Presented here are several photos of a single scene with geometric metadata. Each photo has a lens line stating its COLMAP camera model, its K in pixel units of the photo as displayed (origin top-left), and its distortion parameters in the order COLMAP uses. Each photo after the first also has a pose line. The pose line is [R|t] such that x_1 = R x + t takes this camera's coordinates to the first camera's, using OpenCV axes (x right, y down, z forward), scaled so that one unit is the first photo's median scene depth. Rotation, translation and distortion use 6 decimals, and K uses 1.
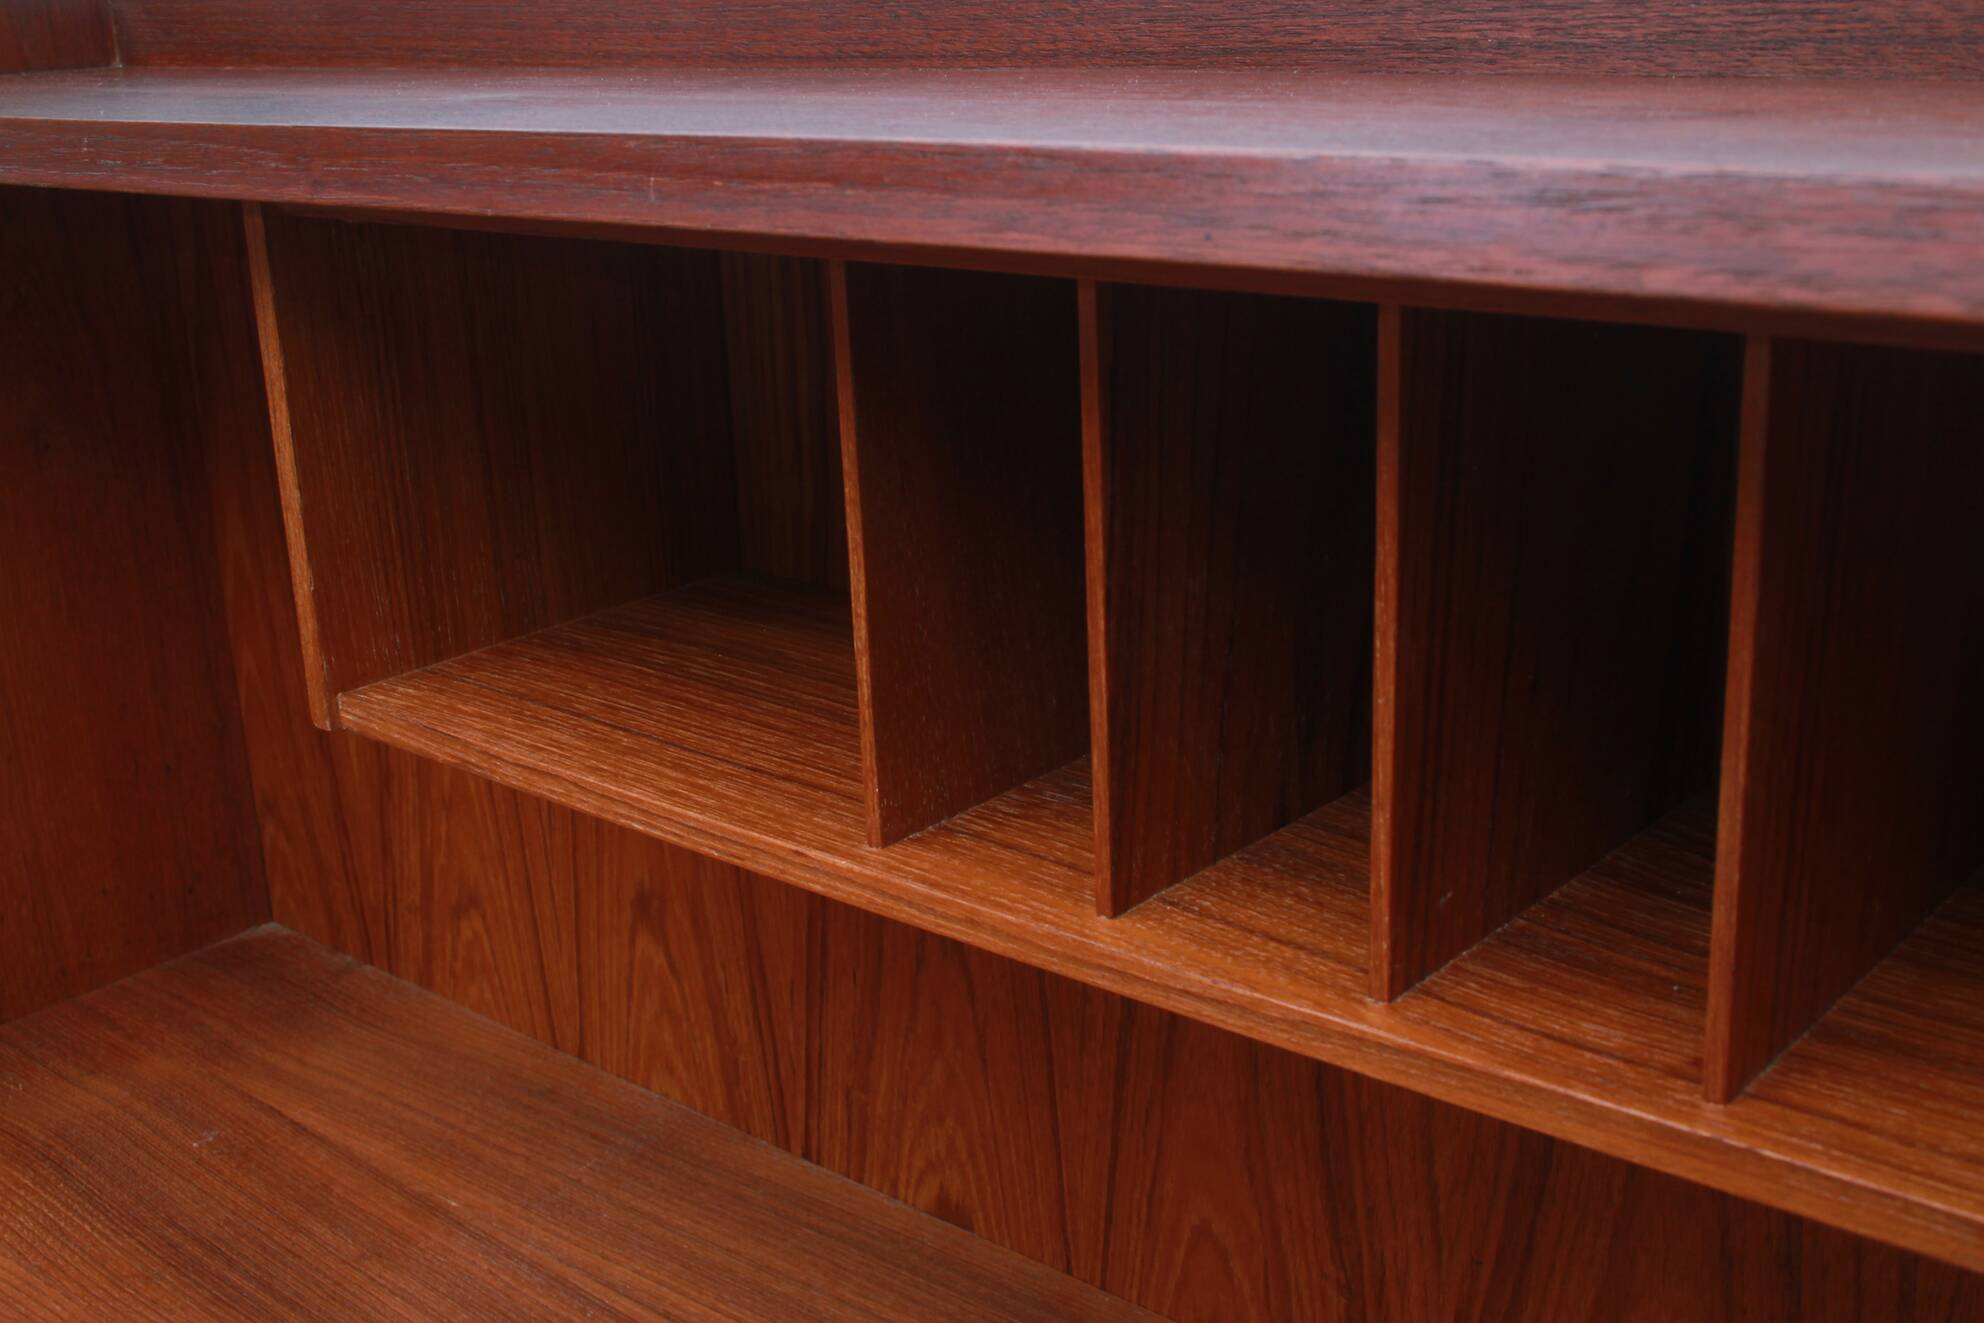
lens RADIAL K [[2281.8, 0, 992.0], [0, 2281.8, 661.5], [0, 0, 1]] dist [-0.077622, 0.076279]
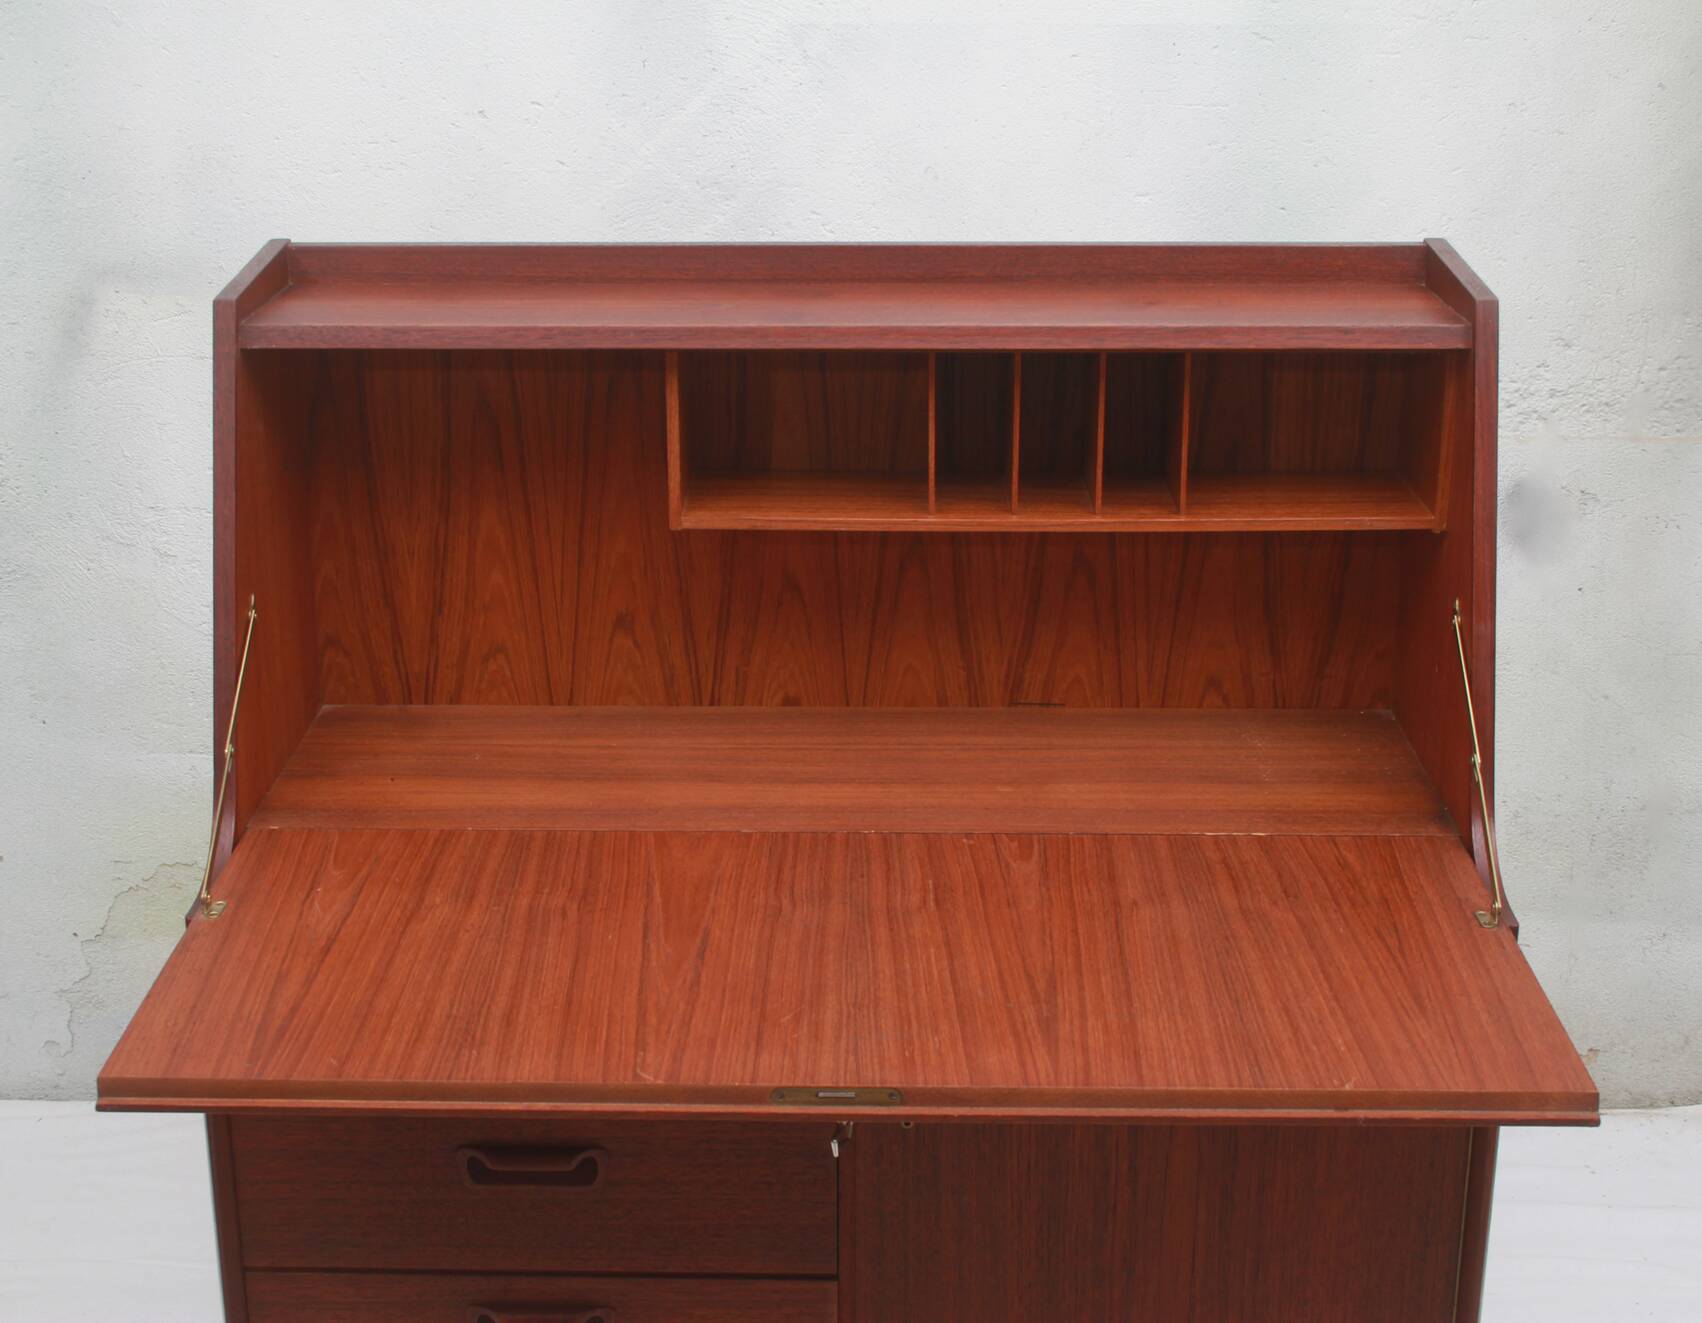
lens RADIAL K [[2501.7, 0, 805.5], [0, 2501.7, 663.4], [0, 0, 1]] dist [-0.051433, 0.024524]
pose [[0.770622, -0.170963, 0.613933, -1.747513], [0.169585, 0.983623, 0.061043, 0.024348], [-0.614314, 0.057073, 0.786995, -1.274636]]
